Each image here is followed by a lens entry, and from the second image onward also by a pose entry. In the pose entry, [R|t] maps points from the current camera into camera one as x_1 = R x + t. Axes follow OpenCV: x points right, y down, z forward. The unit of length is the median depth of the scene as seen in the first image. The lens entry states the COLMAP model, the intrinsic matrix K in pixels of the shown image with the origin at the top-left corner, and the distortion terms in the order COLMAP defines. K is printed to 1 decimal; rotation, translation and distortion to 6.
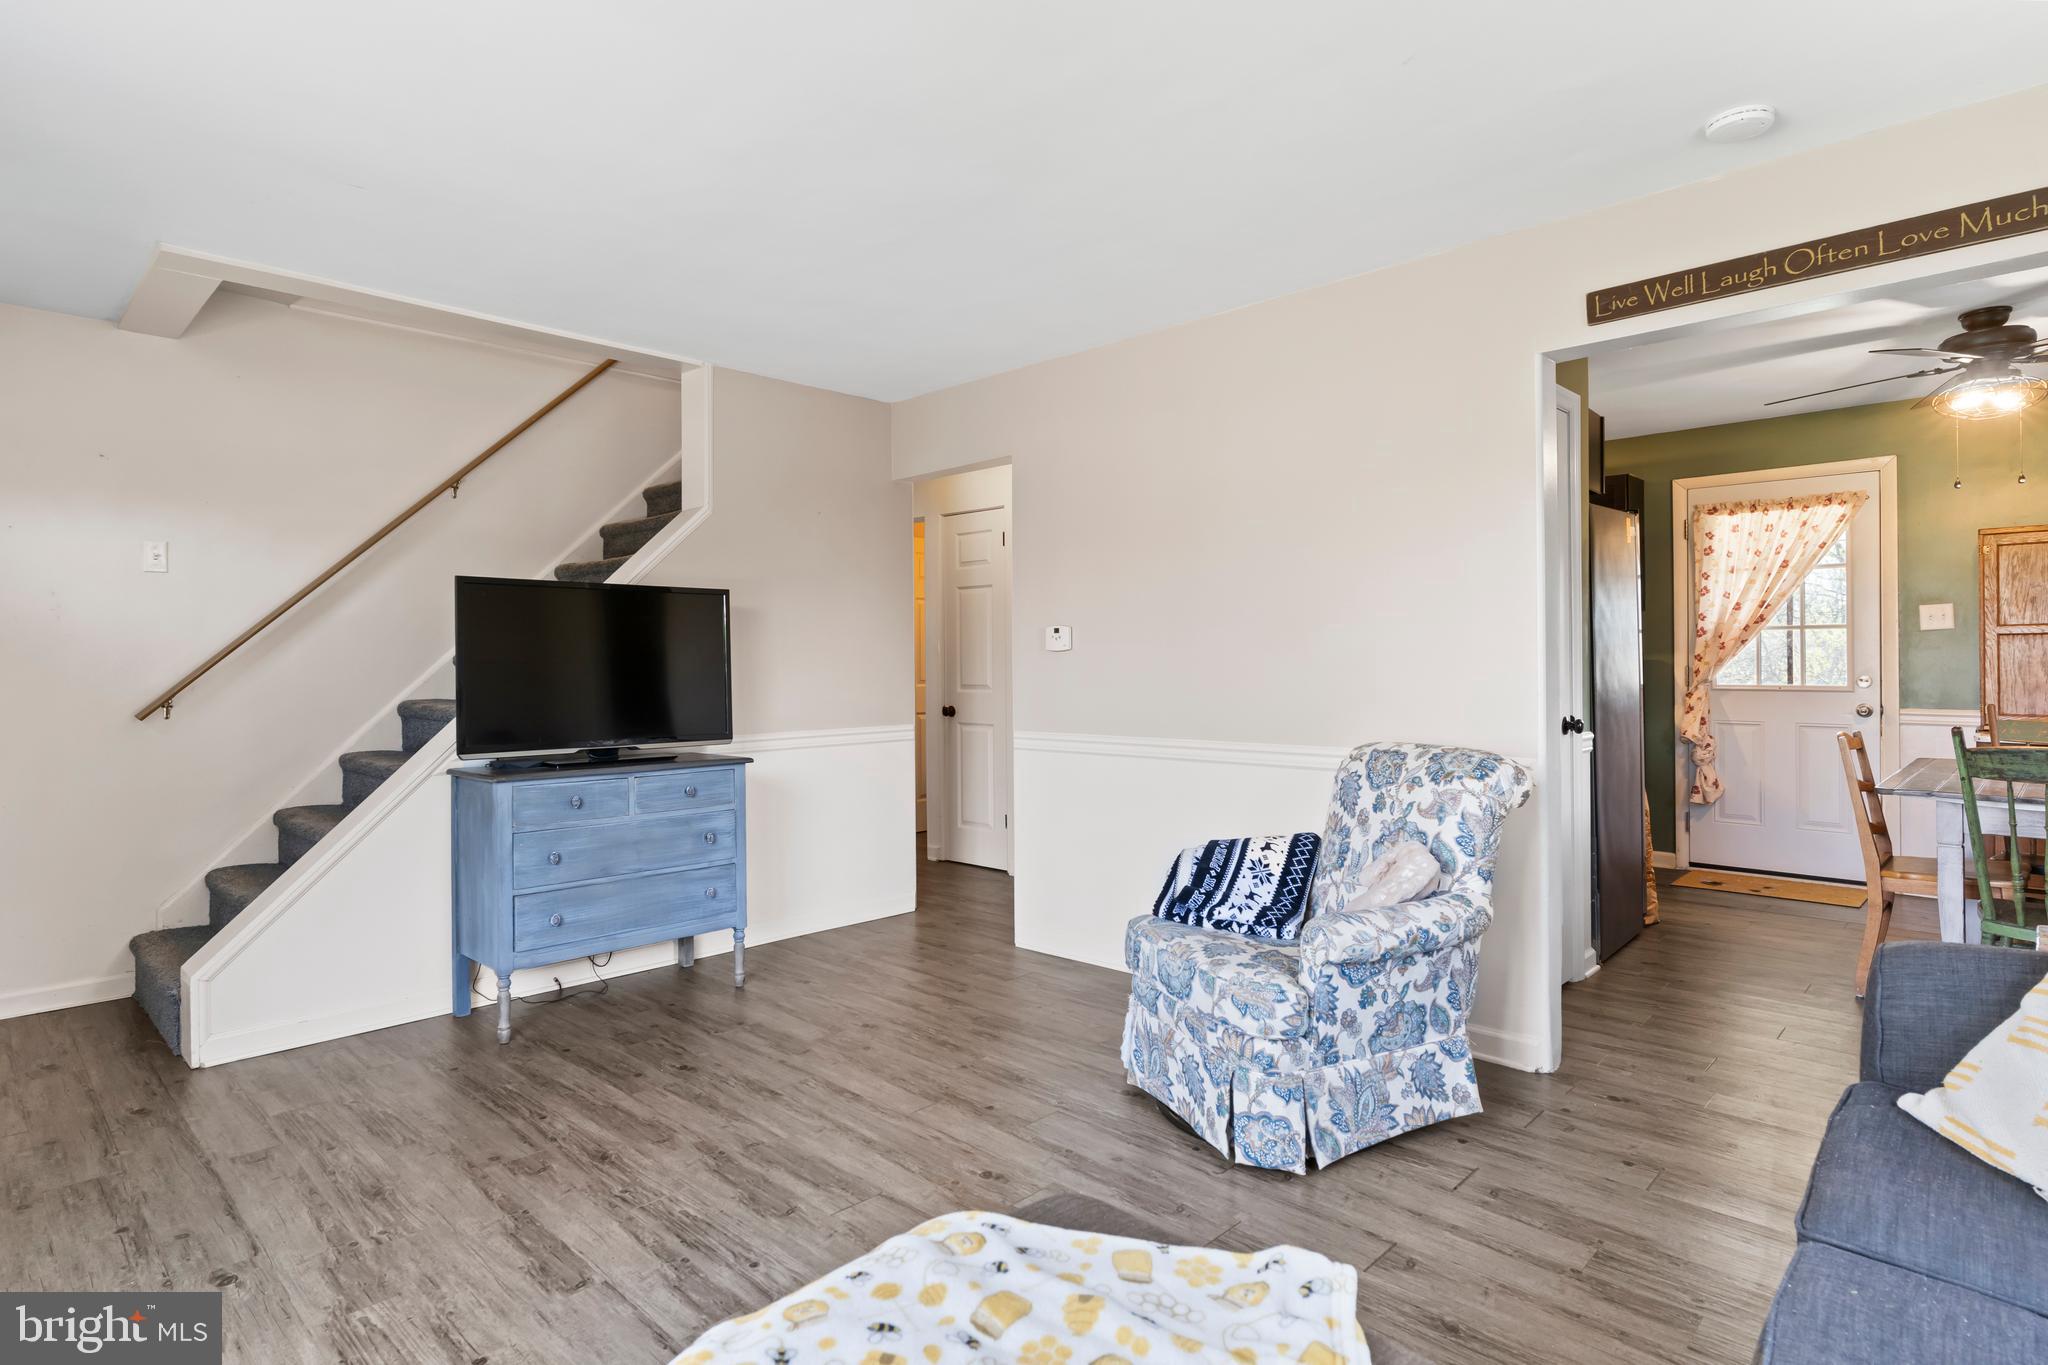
lens RADIAL K [[1060.8, 0, 1011.5], [0, 1060.8, 657.2], [0, 0, 1]] dist [-0.006947, 0.002237]
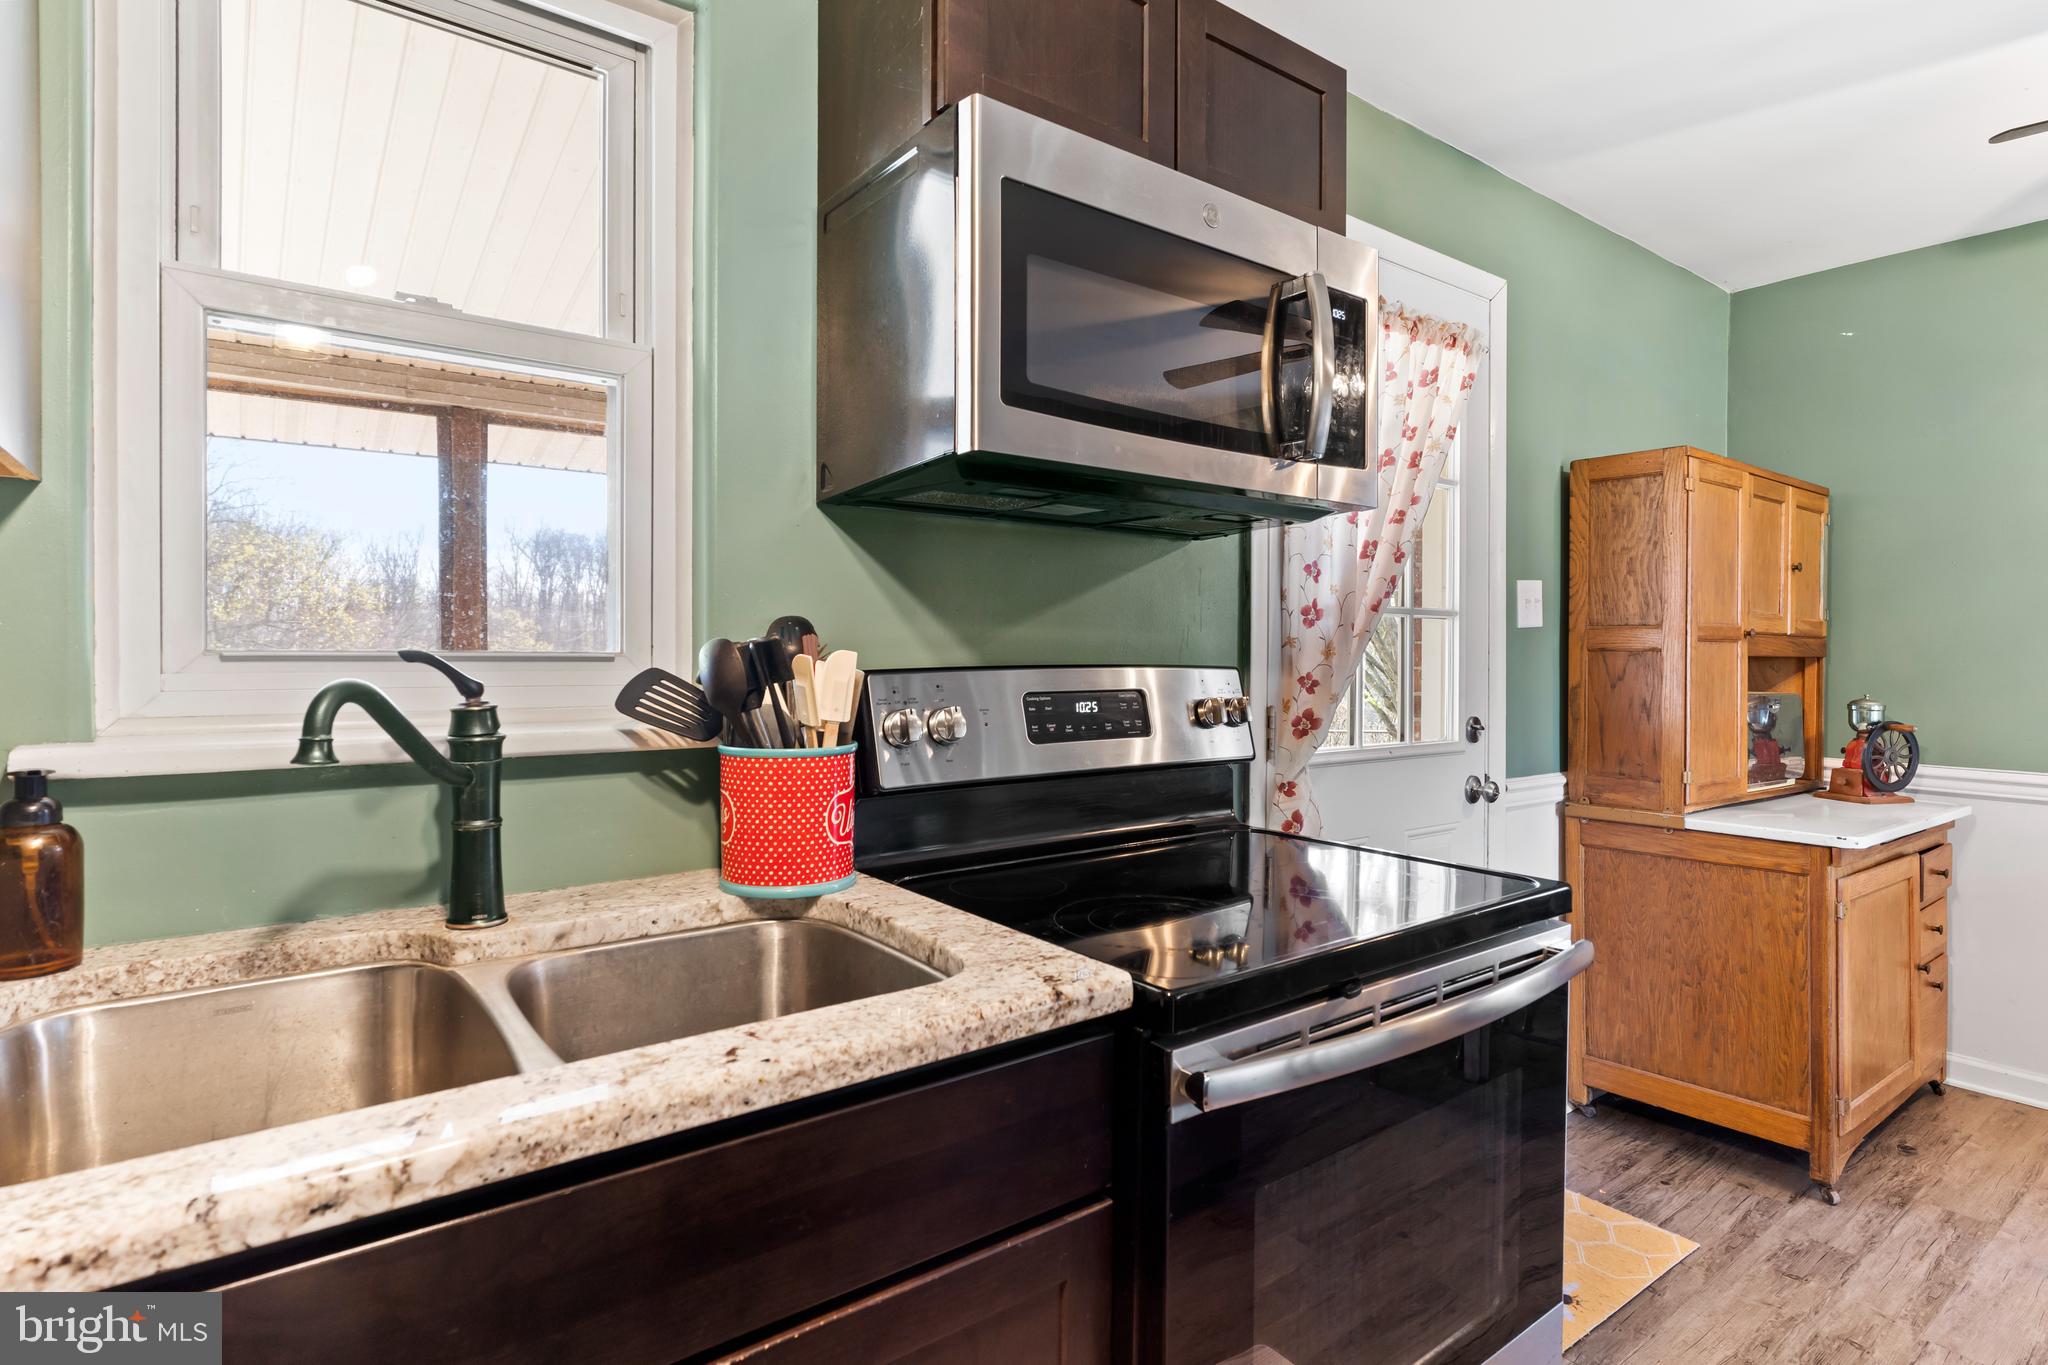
lens RADIAL K [[1060.8, 0, 1024.3], [0, 1060.8, 675.4], [0, 0, 1]] dist [-0.006947, 0.002237]
pose [[0.126565, -0.001464, 0.991957, 0.297606], [0.000865, 0.999999, 0.001365, -0.002804], [-0.991958, 0.000686, 0.126566, 1.132197]]
